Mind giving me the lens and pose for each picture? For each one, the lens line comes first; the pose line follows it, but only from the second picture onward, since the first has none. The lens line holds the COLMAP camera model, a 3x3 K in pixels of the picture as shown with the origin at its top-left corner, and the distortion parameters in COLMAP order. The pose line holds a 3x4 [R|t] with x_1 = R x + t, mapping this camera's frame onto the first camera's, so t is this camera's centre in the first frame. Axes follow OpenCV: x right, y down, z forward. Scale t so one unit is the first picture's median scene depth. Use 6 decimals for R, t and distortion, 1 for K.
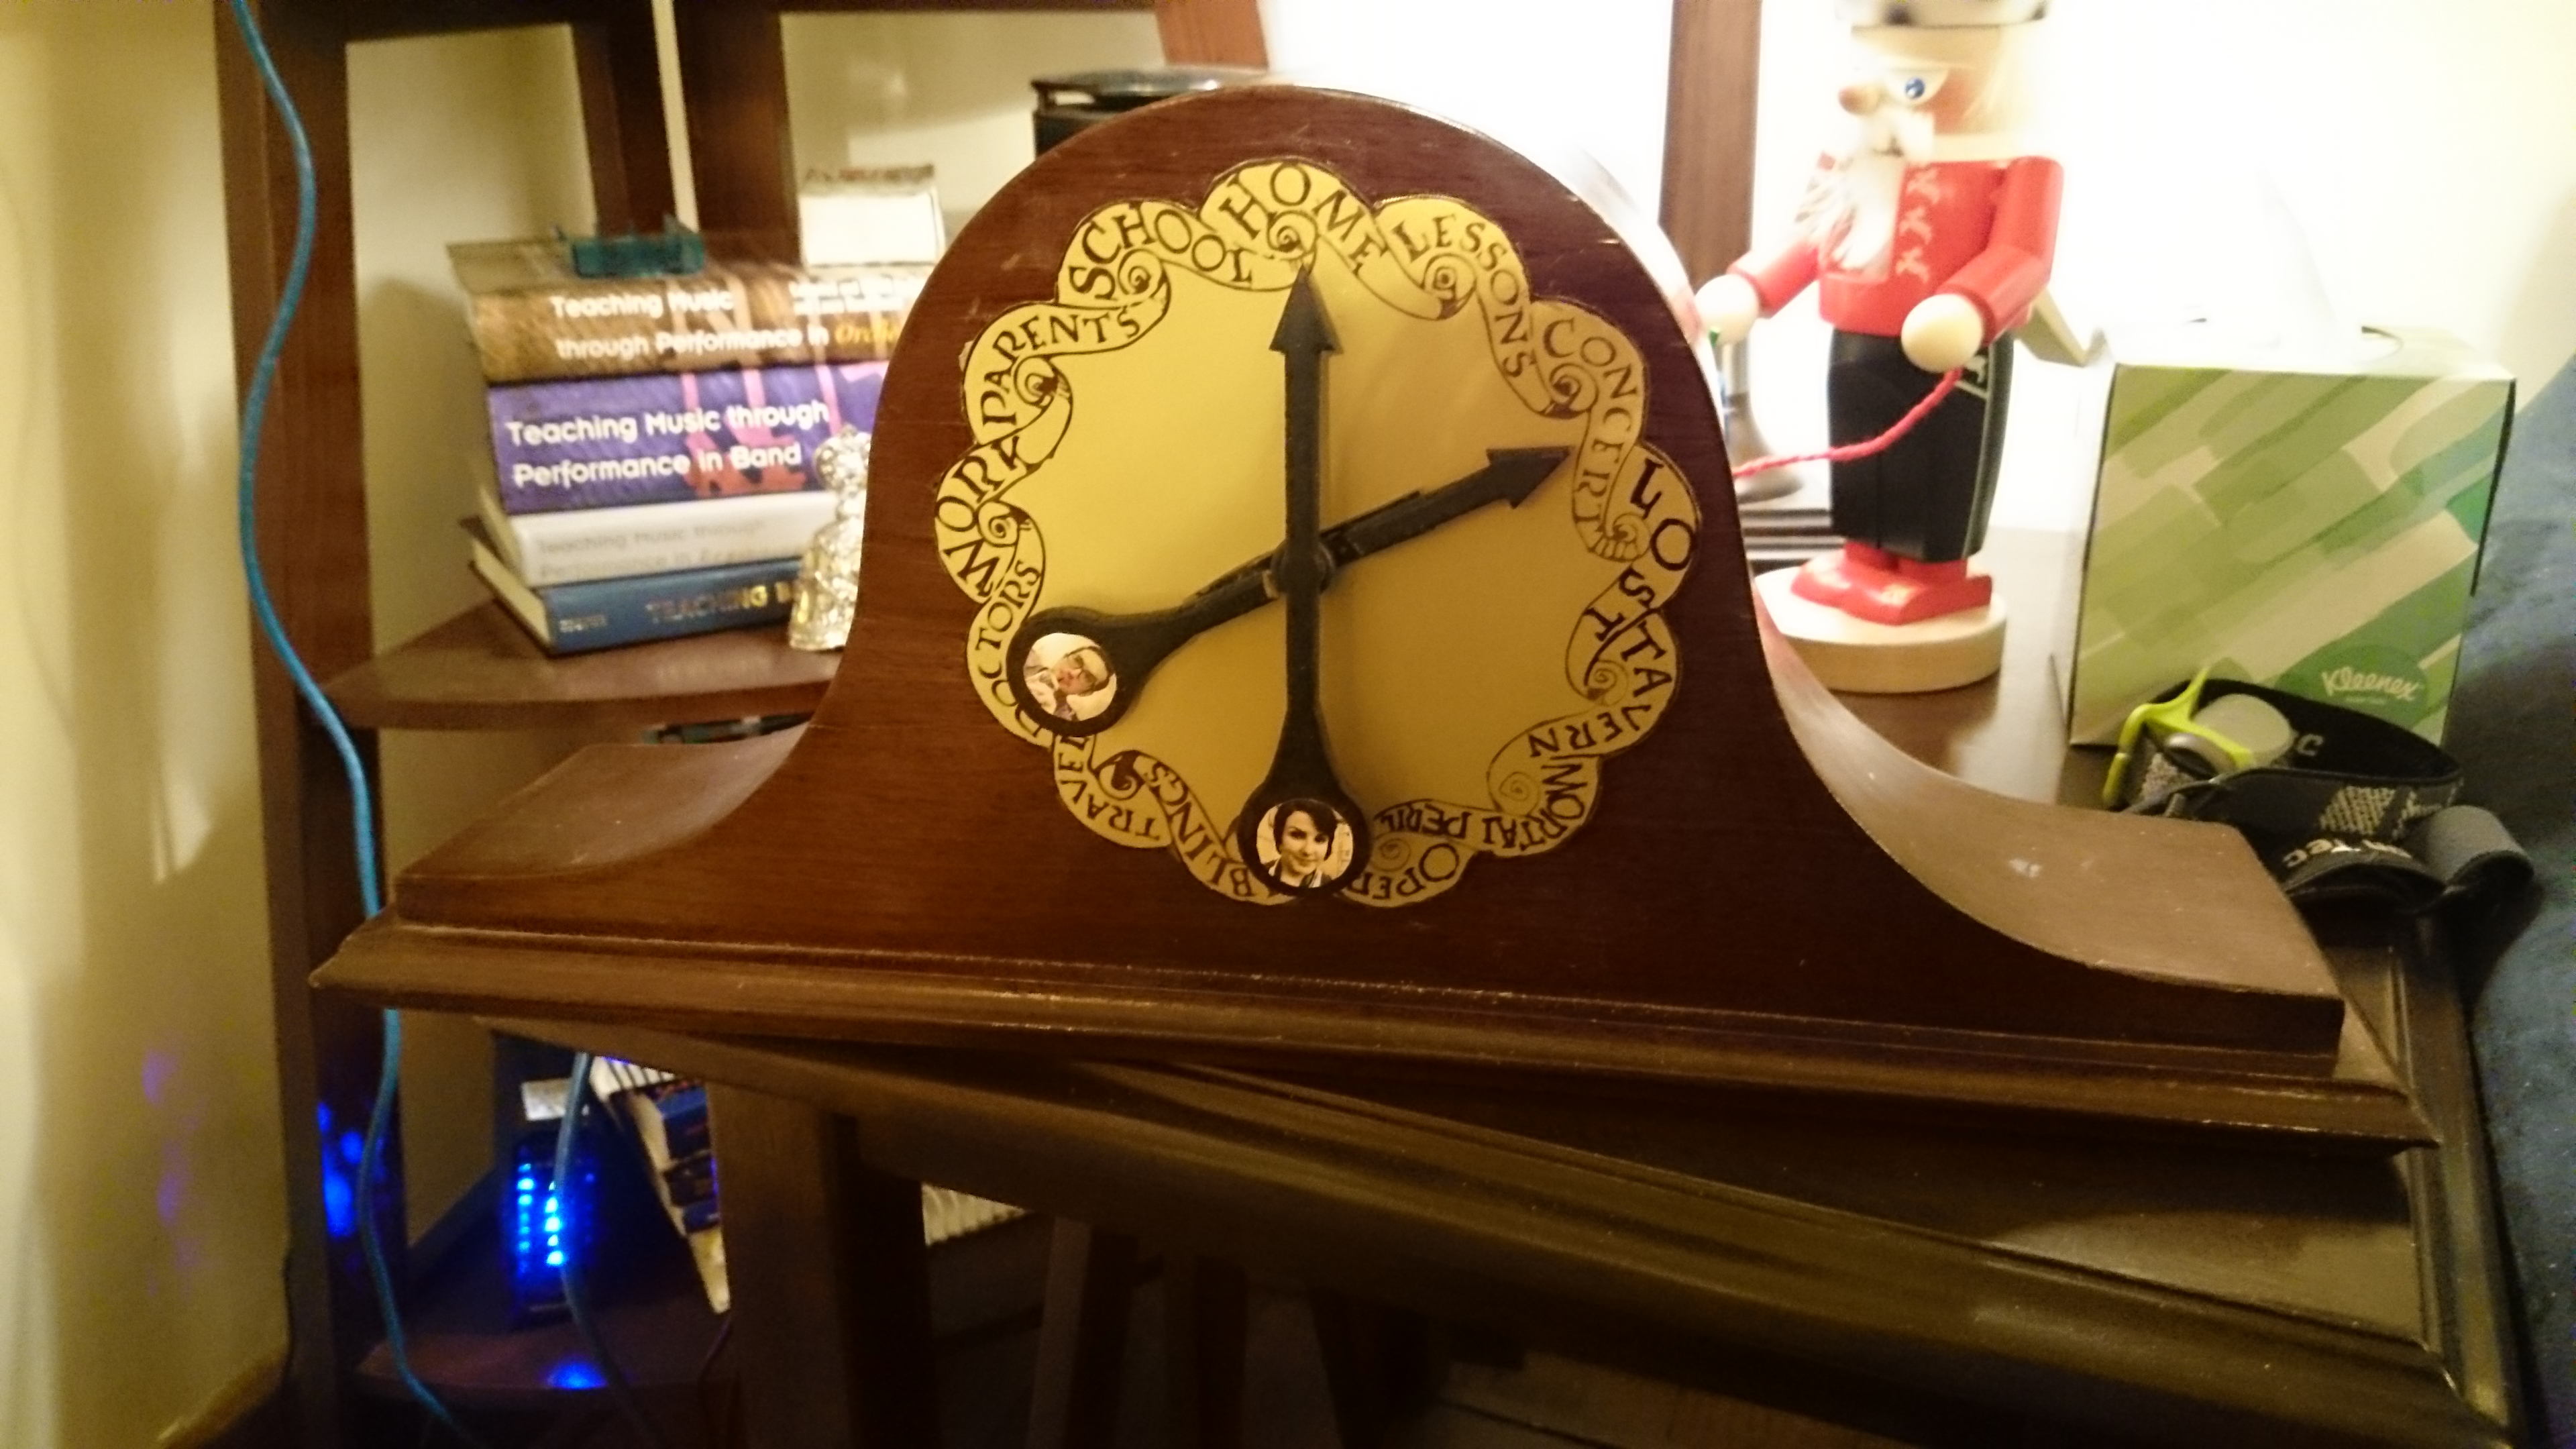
lens RADIAL K [[1958.7, 0, 1288.0], [0, 1958.7, 724.5], [0, 0, 1]] dist [0.238037, -0.416339]
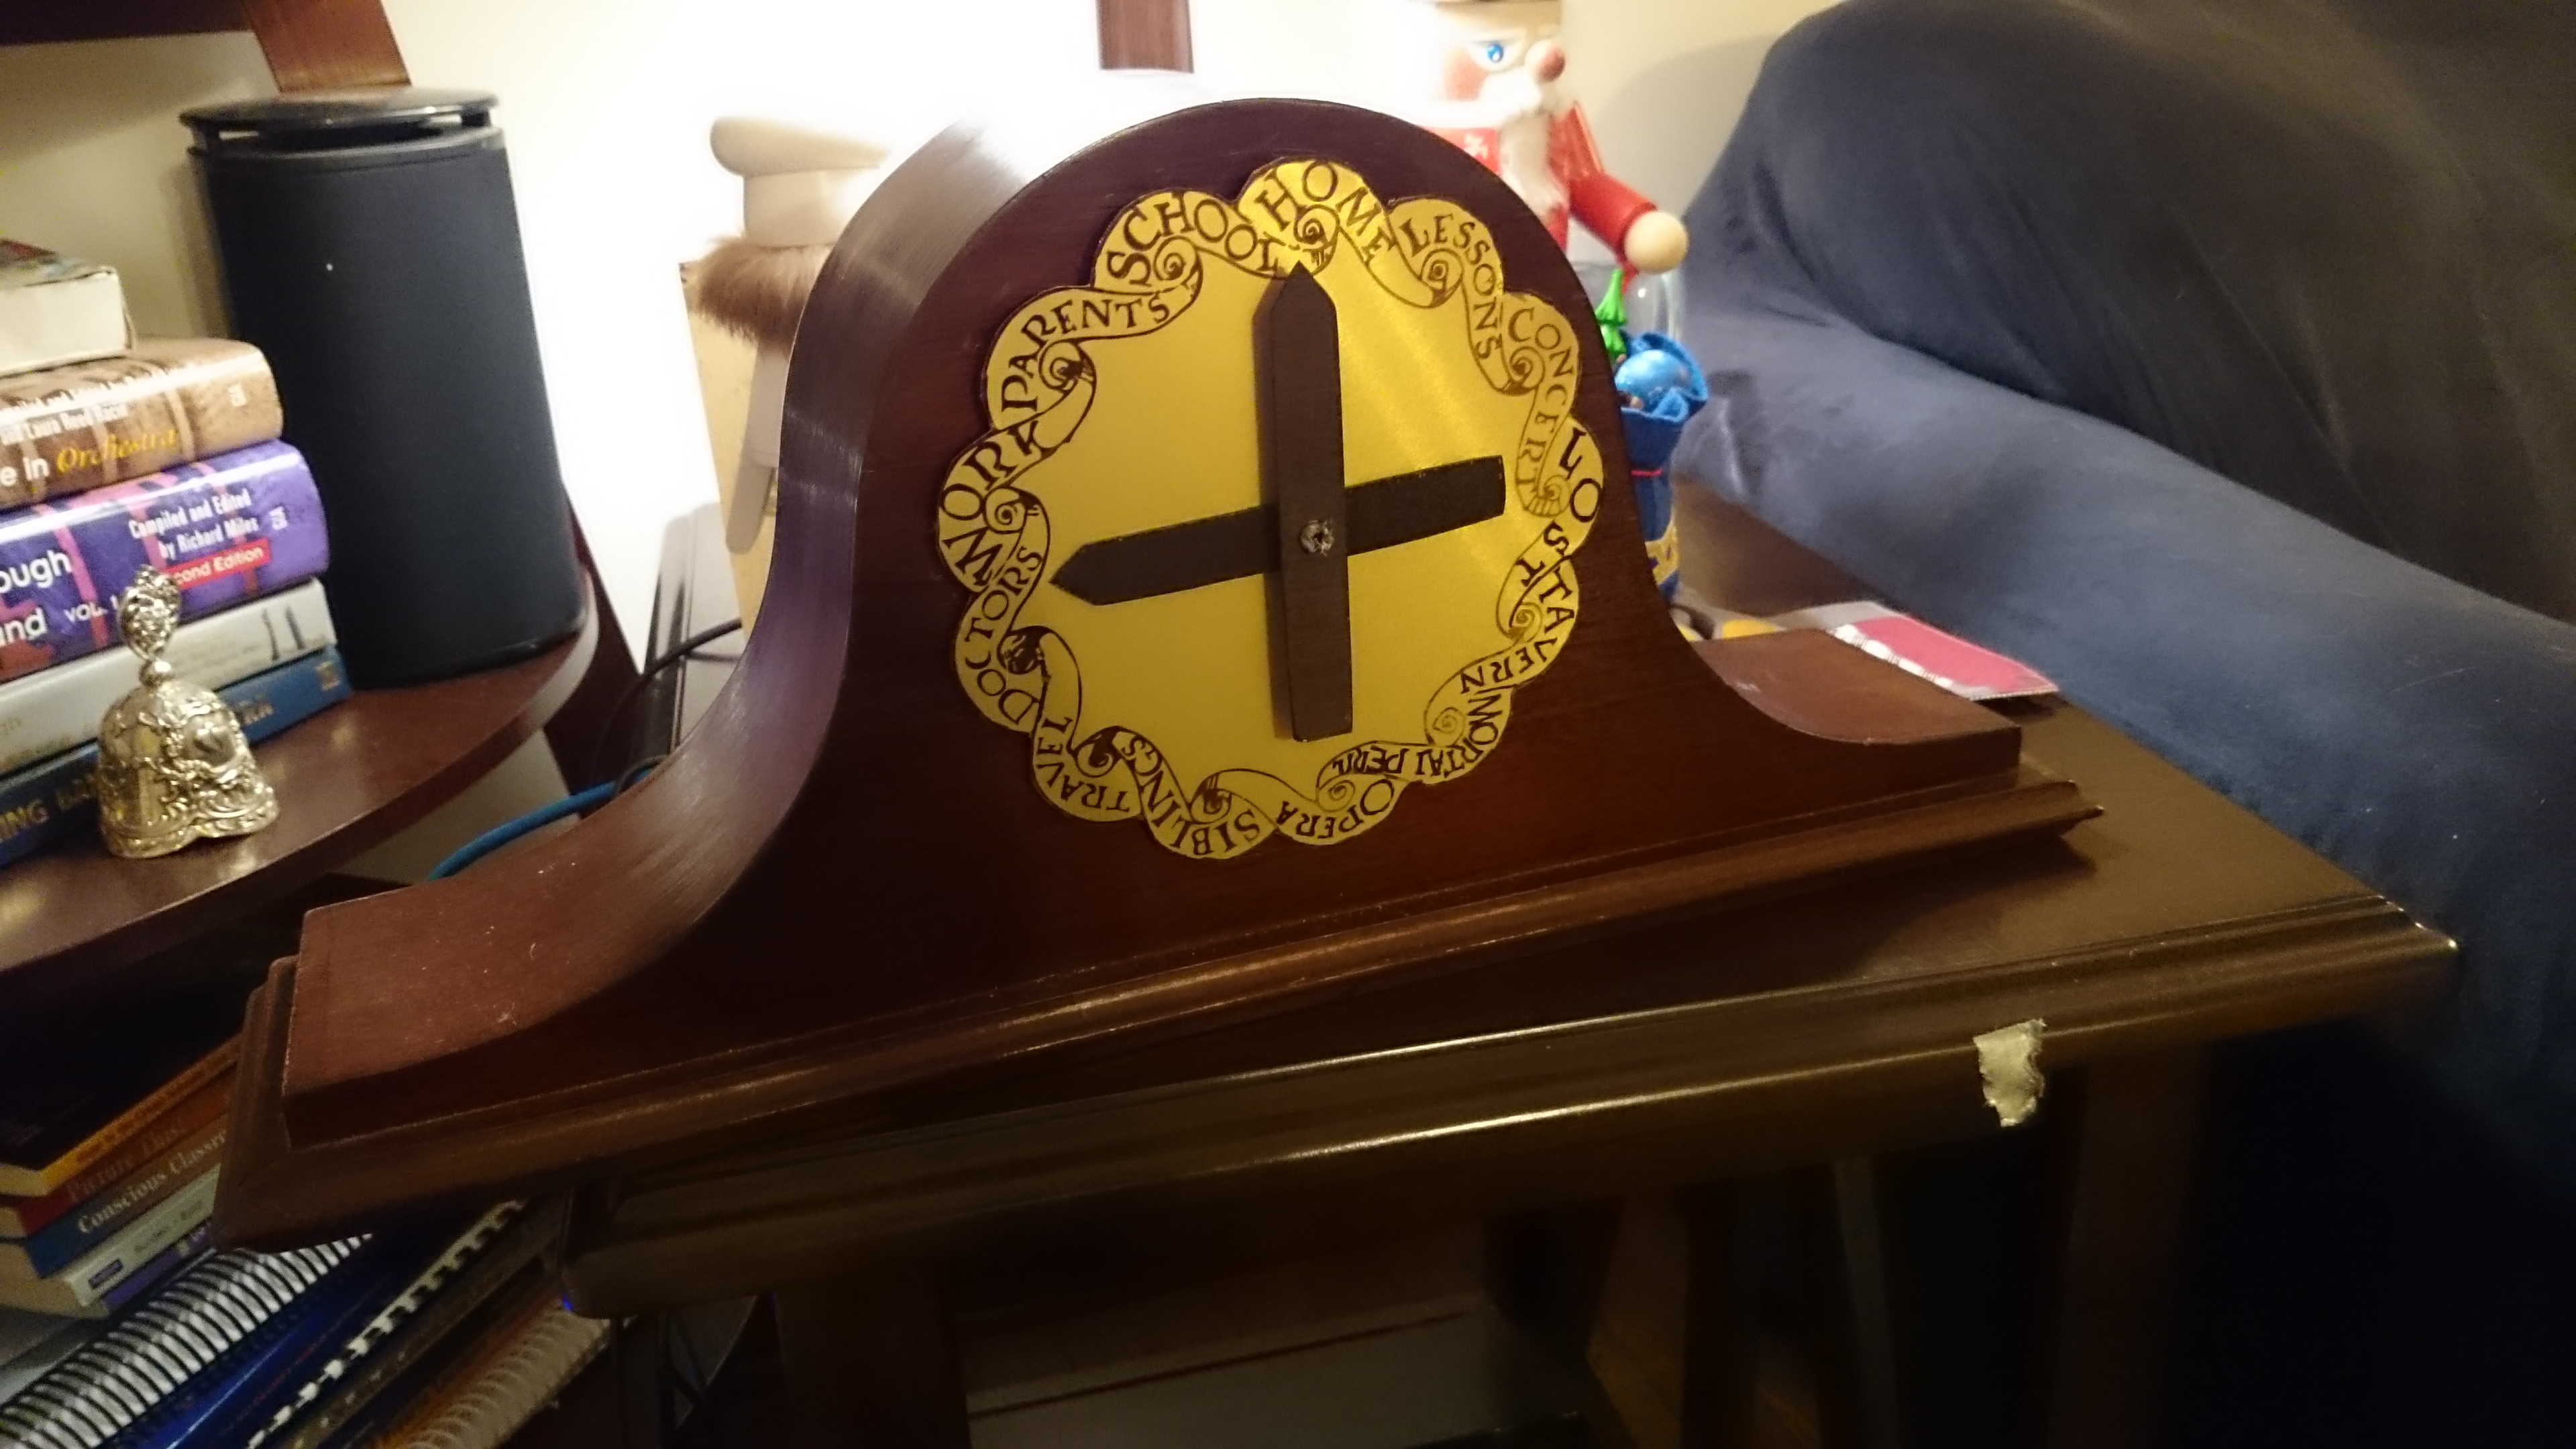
lens RADIAL K [[1958.7, 0, 1288.0], [0, 1958.7, 724.5], [0, 0, 1]] dist [0.238037, -0.416339]
pose [[0.837749, -0.106505, 0.535569, -0.581468], [0.093352, 0.994290, 0.051705, -0.034157], [-0.538017, 0.006680, 0.842907, 0.097904]]
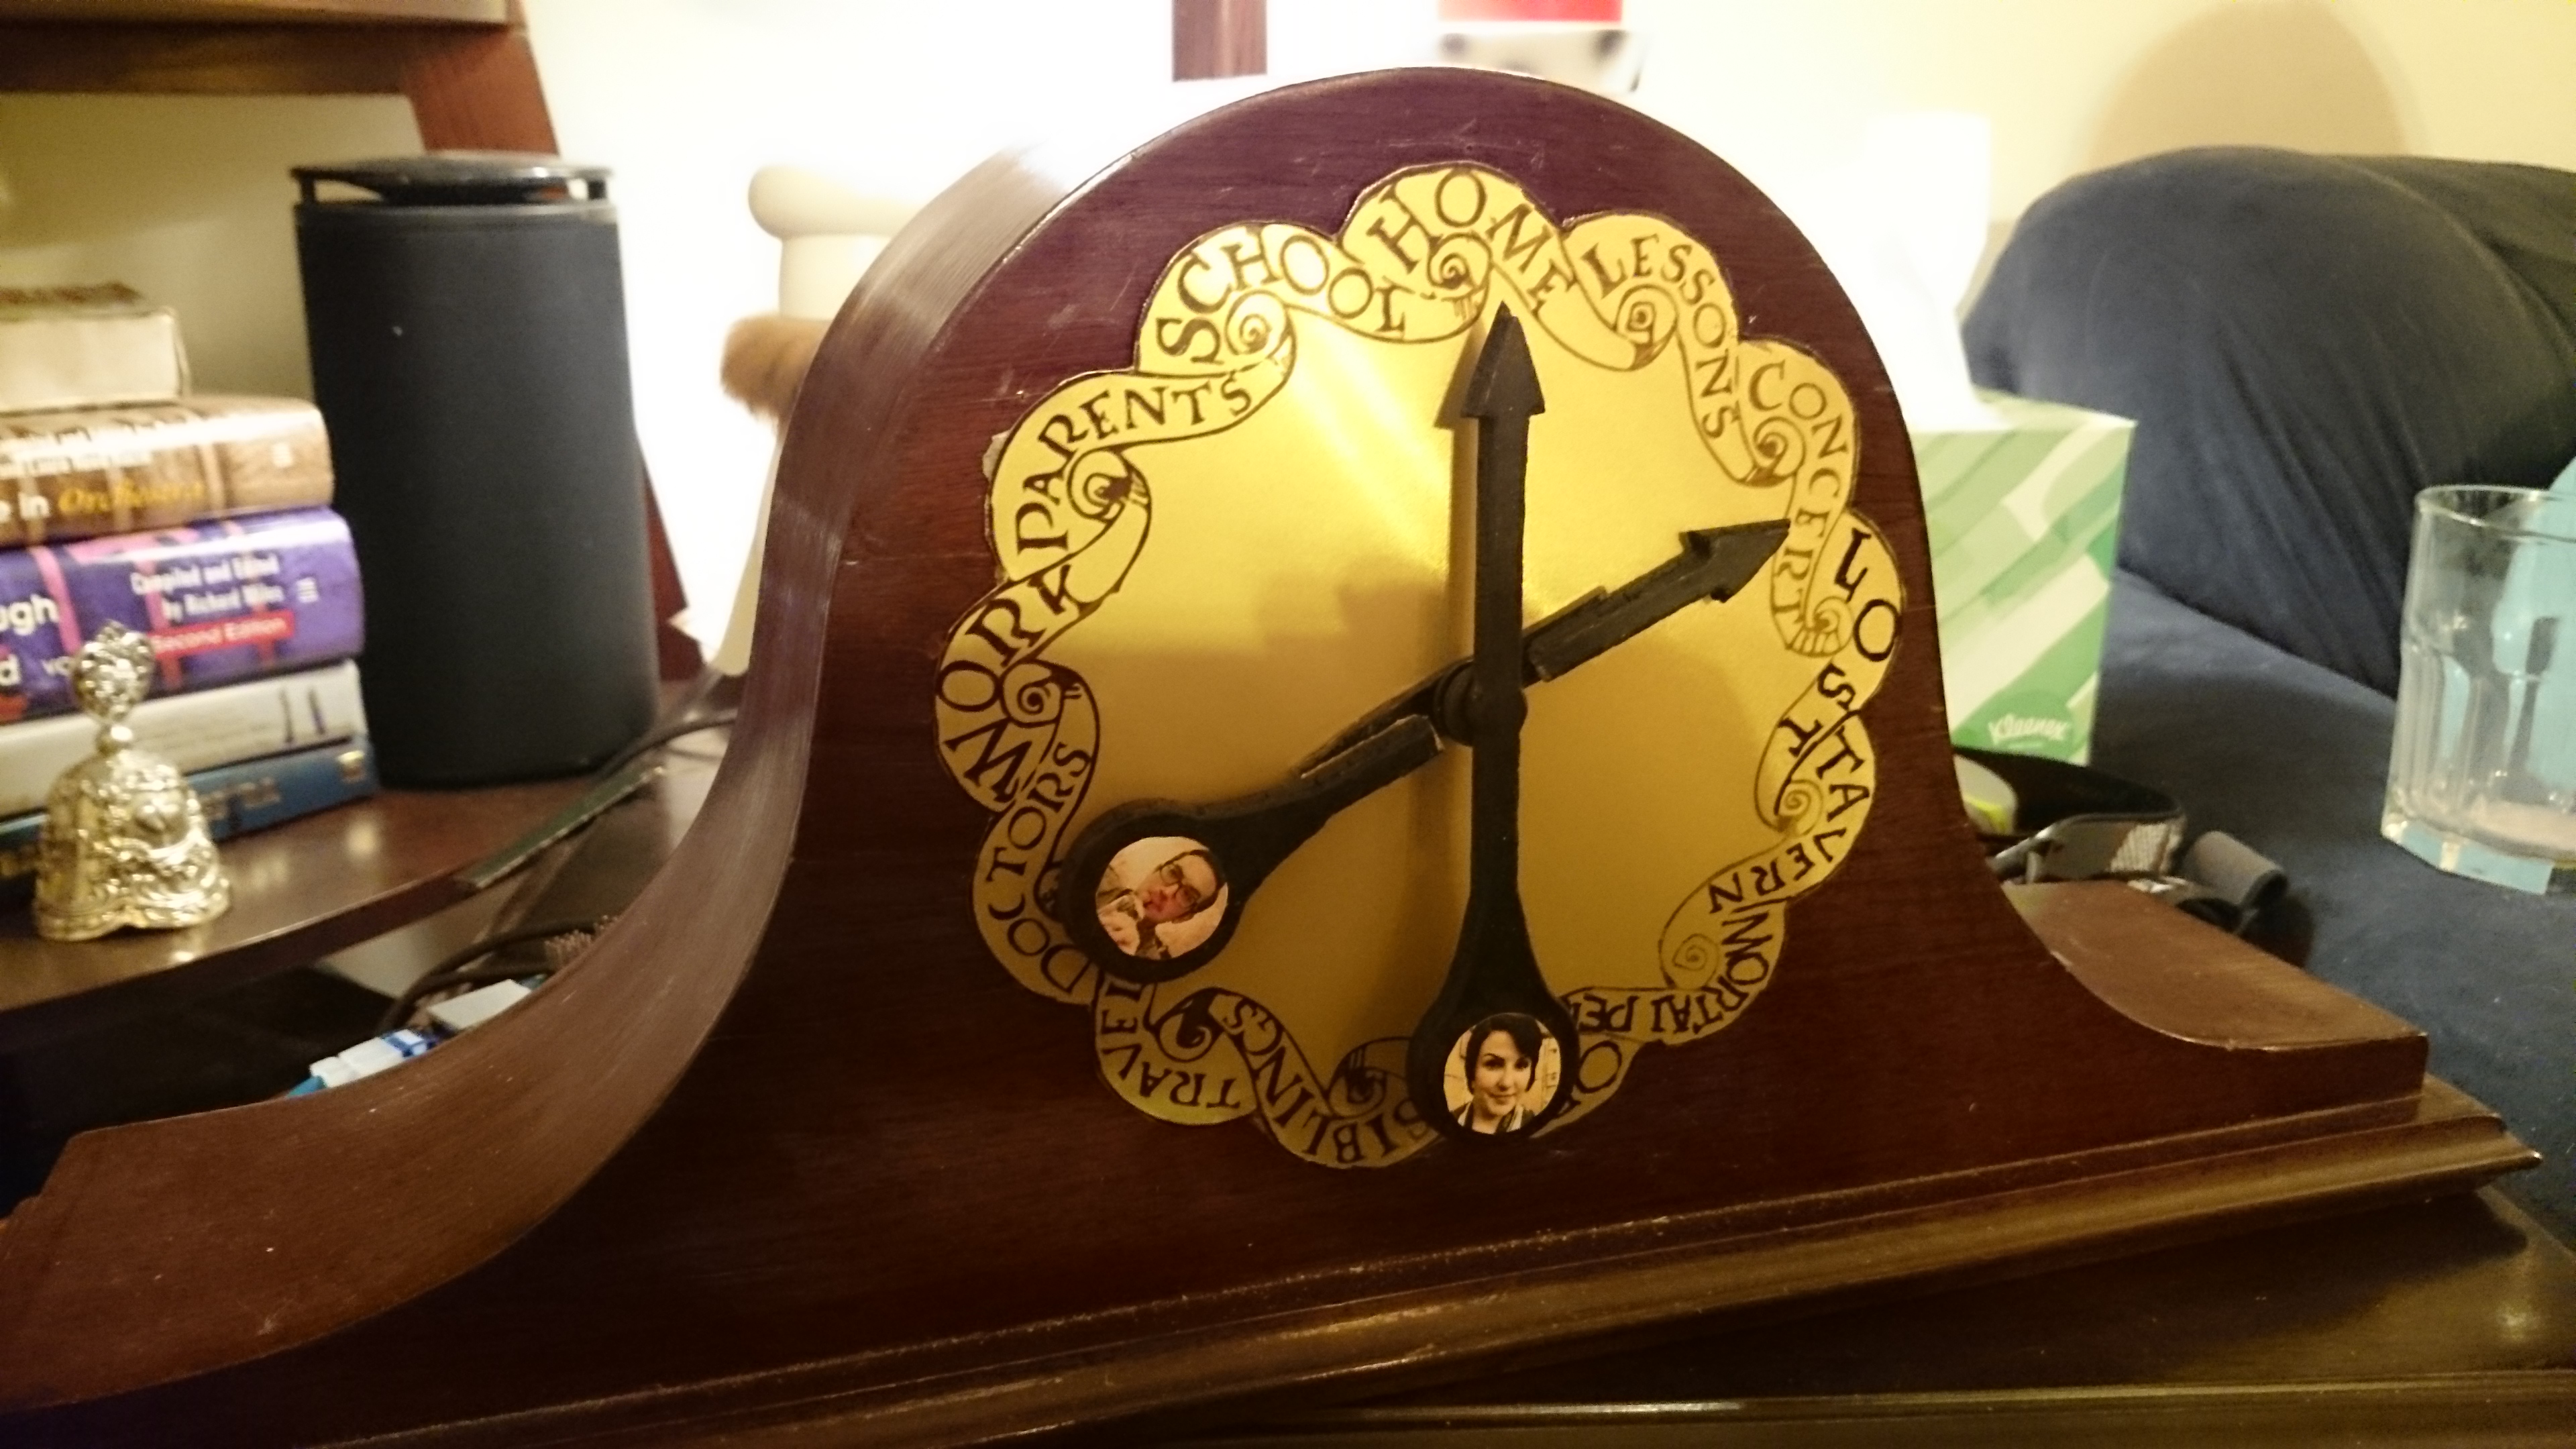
lens RADIAL K [[1958.7, 0, 1288.0], [0, 1958.7, 724.5], [0, 0, 1]] dist [0.238037, -0.416339]
pose [[0.887531, -0.110099, 0.447400, -0.385547], [0.142647, 0.988981, -0.039602, -0.052528], [-0.438110, 0.098968, 0.893457, 0.357160]]
